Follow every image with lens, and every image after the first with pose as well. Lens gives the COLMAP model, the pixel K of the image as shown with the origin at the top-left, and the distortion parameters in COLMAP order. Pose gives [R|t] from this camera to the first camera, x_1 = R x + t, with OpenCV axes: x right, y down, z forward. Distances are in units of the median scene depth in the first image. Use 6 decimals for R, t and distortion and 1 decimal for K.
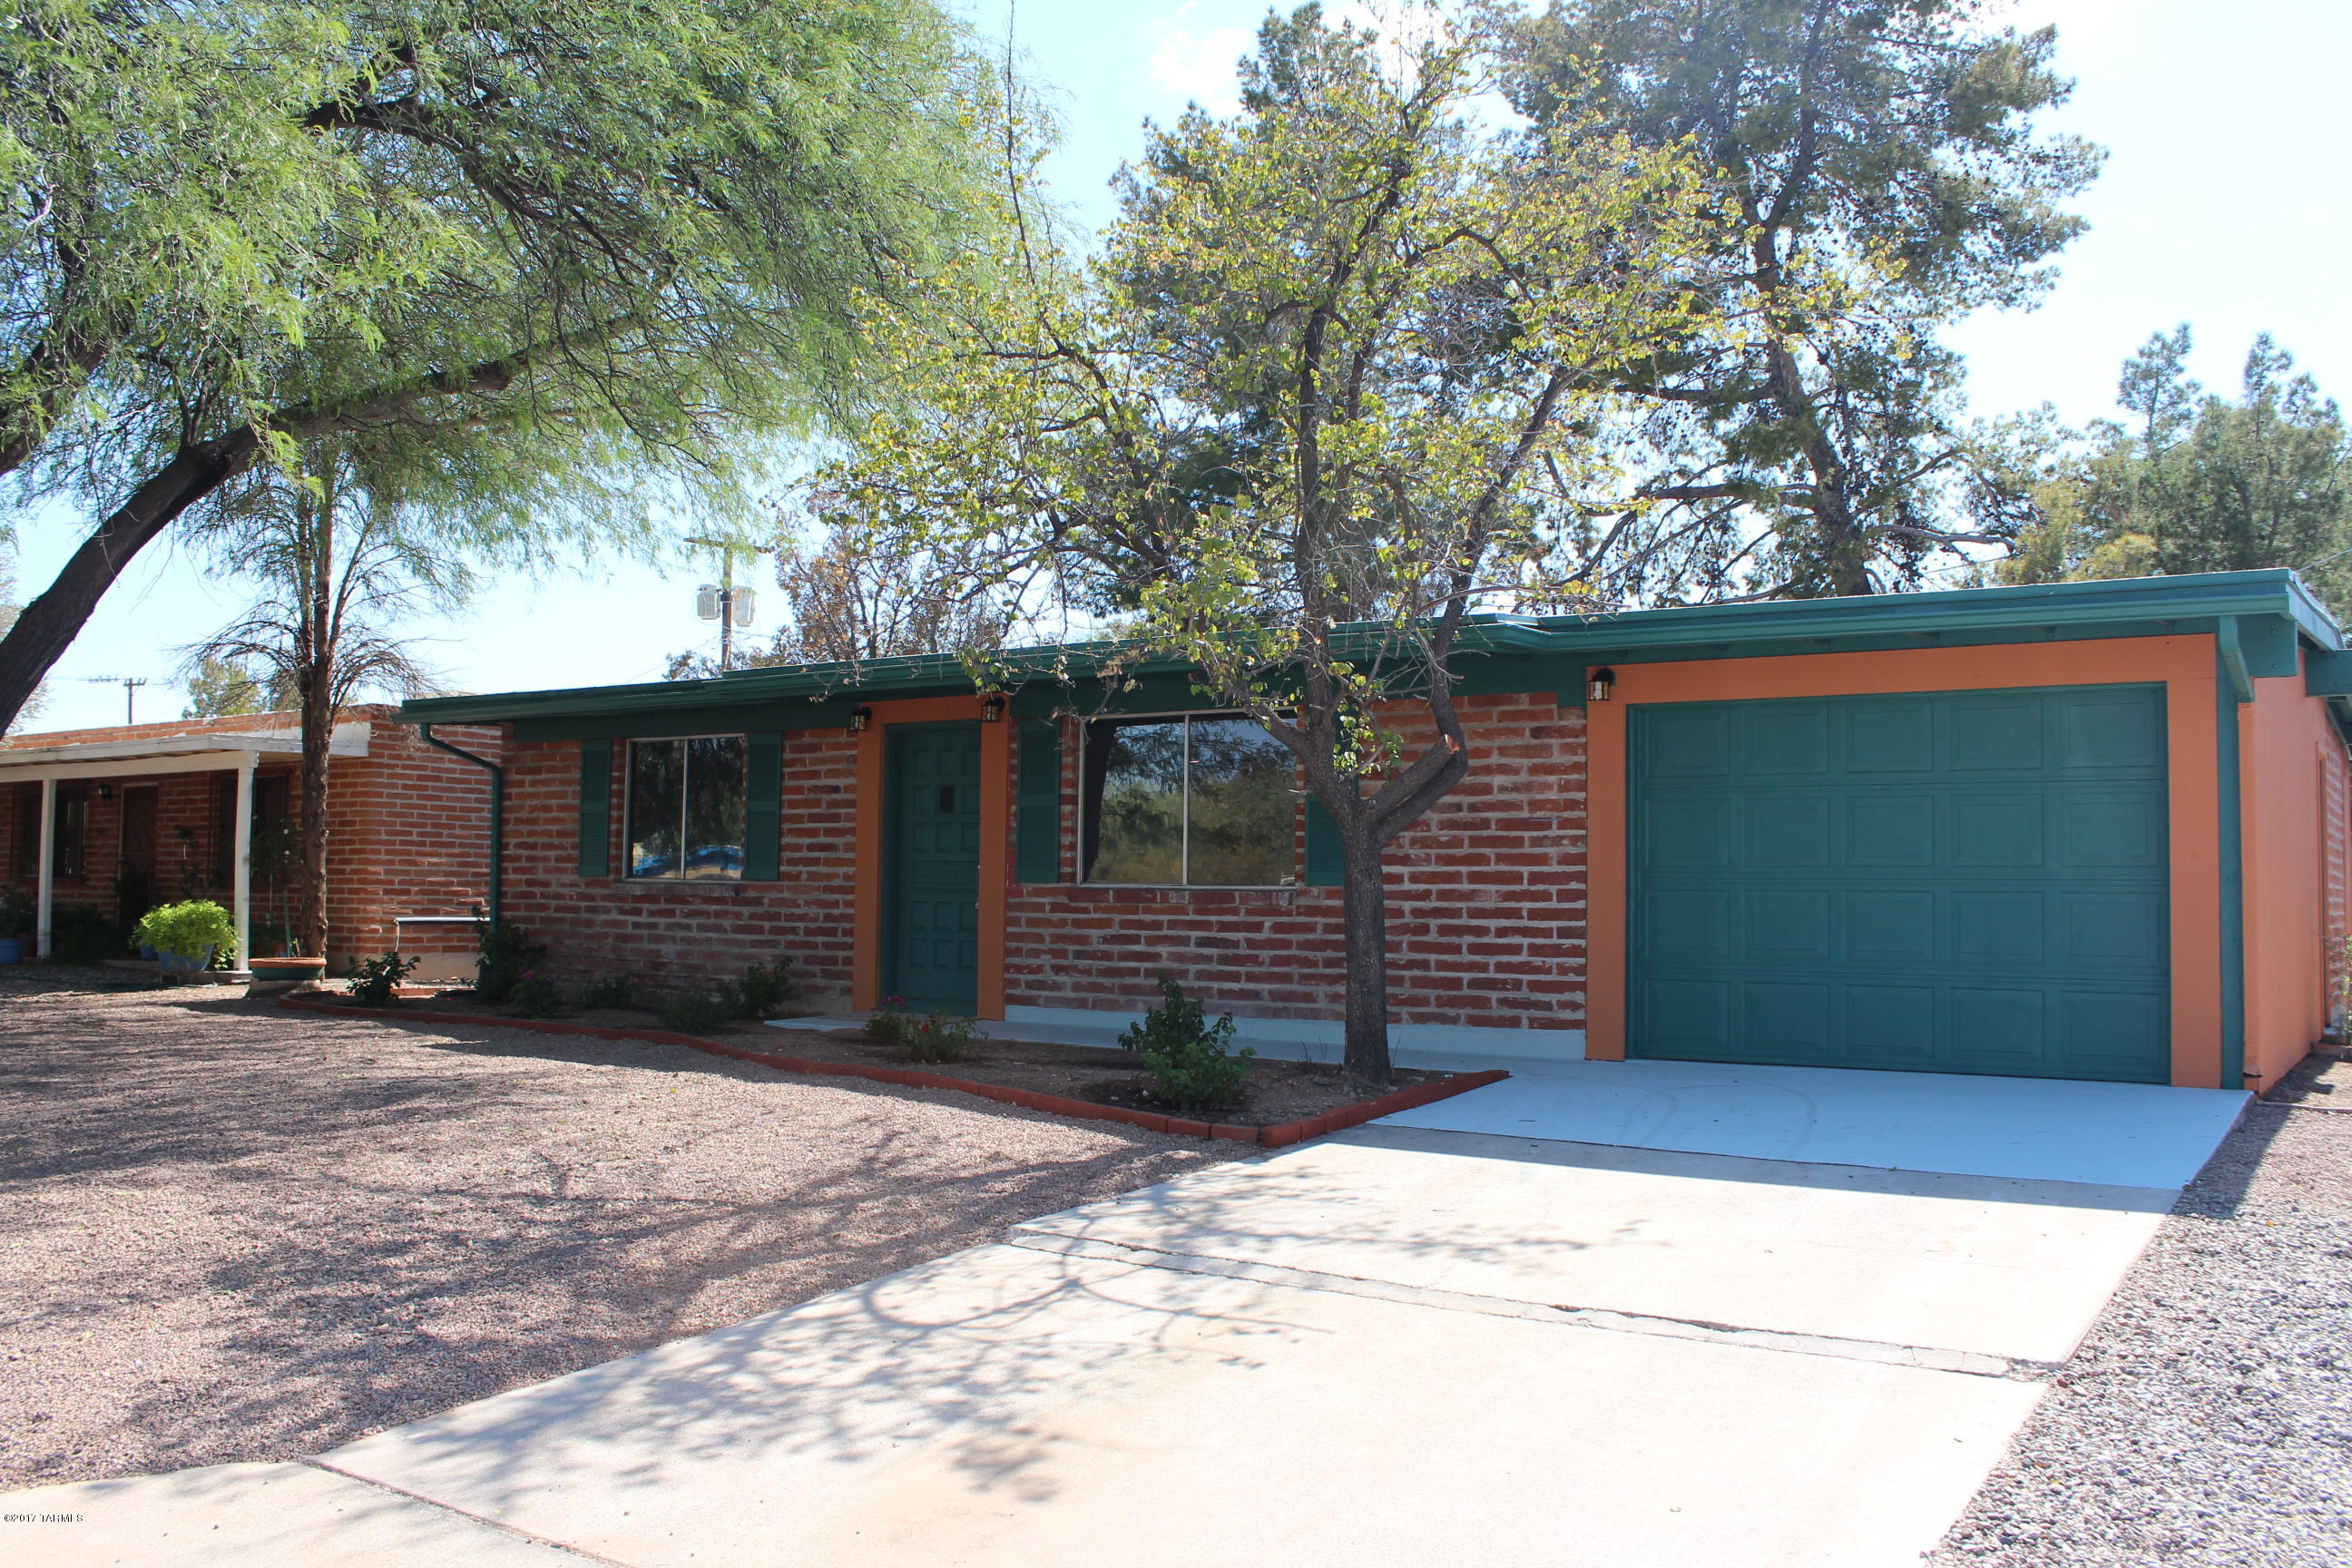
lens RADIAL K [[2007.1, 0, 1166.1], [0, 2007.1, 792.2], [0, 0, 1]] dist [-0.164625, 0.150521]
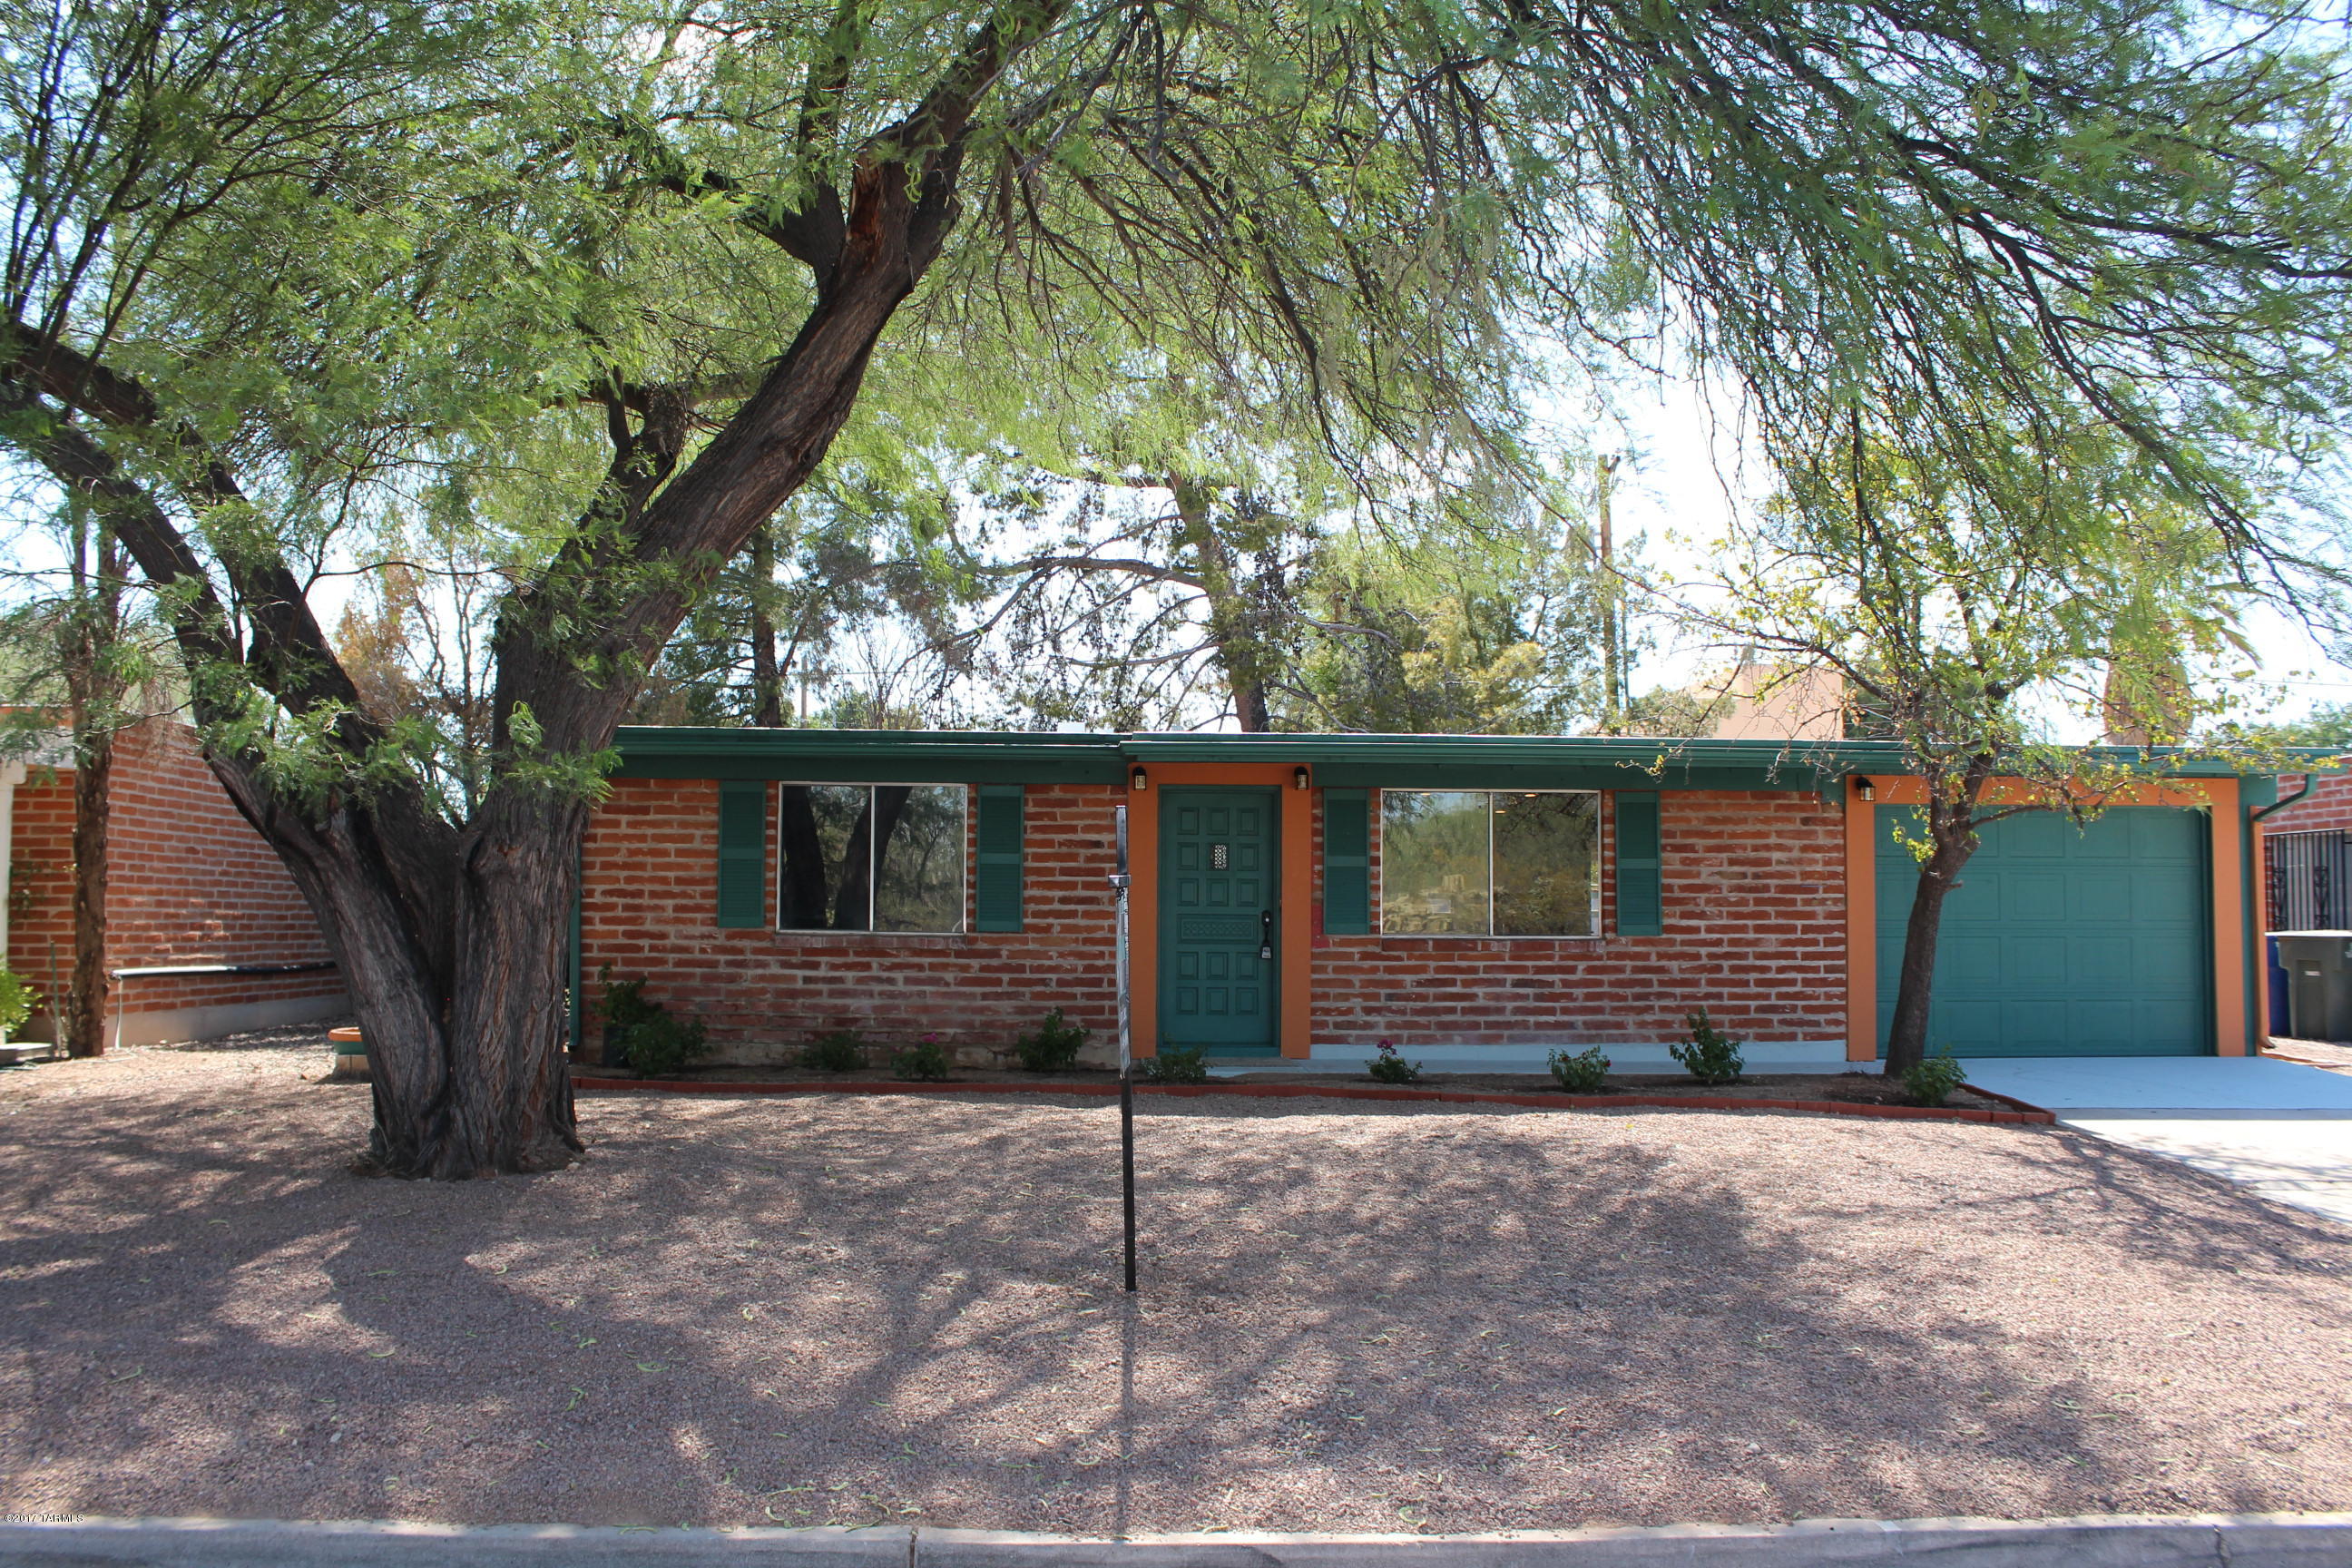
lens RADIAL K [[2007.1, 0, 1166.1], [0, 2007.1, 792.2], [0, 0, 1]] dist [-0.164625, 0.150521]
pose [[0.803042, 0.031726, 0.595078, -0.942669], [-0.027505, 0.999491, -0.016170, -0.015726], [-0.595288, -0.003383, 0.803505, 0.181777]]
